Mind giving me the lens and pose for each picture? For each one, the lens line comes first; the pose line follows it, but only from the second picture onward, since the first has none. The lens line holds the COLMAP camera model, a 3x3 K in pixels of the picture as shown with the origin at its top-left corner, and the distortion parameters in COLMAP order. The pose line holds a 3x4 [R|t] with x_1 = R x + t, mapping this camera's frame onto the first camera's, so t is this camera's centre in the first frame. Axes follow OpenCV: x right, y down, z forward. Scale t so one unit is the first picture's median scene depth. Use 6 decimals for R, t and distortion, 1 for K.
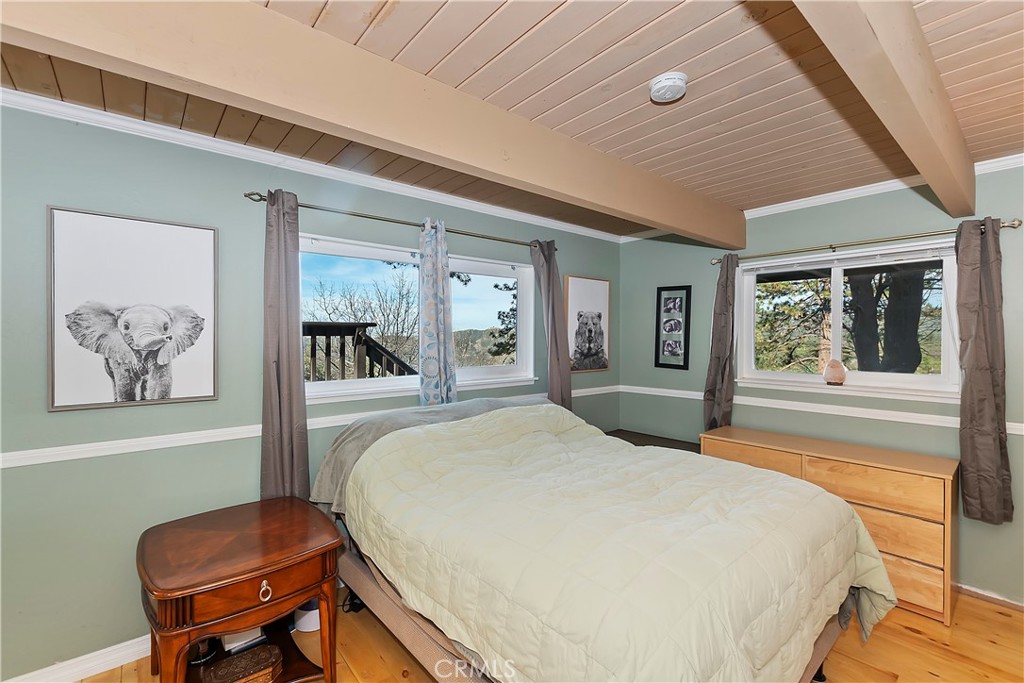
lens RADIAL K [[449.4, 0, 512.2], [0, 449.4, 341.4], [0, 0, 1]] dist [0.002239, -0.000518]
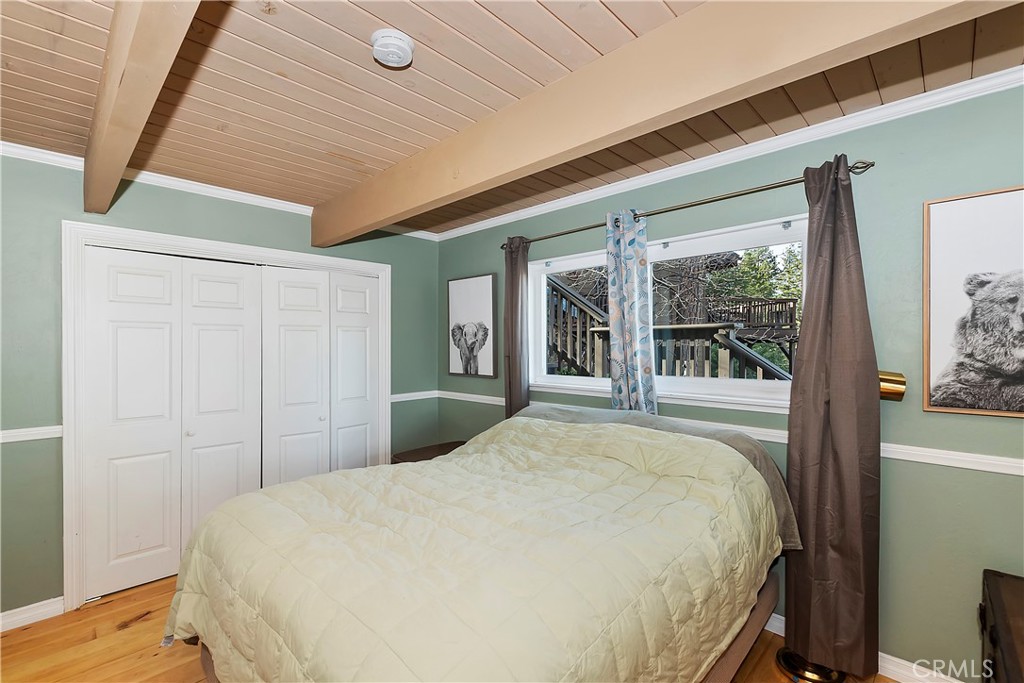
lens RADIAL K [[449.4, 0, 516.2], [0, 449.4, 342.3], [0, 0, 1]] dist [0.002239, -0.000518]
pose [[0.102384, -0.005855, -0.994728, 1.023141], [-0.007354, 0.999951, -0.006643, 0.010033], [0.994718, 0.007996, 0.102336, 0.976818]]
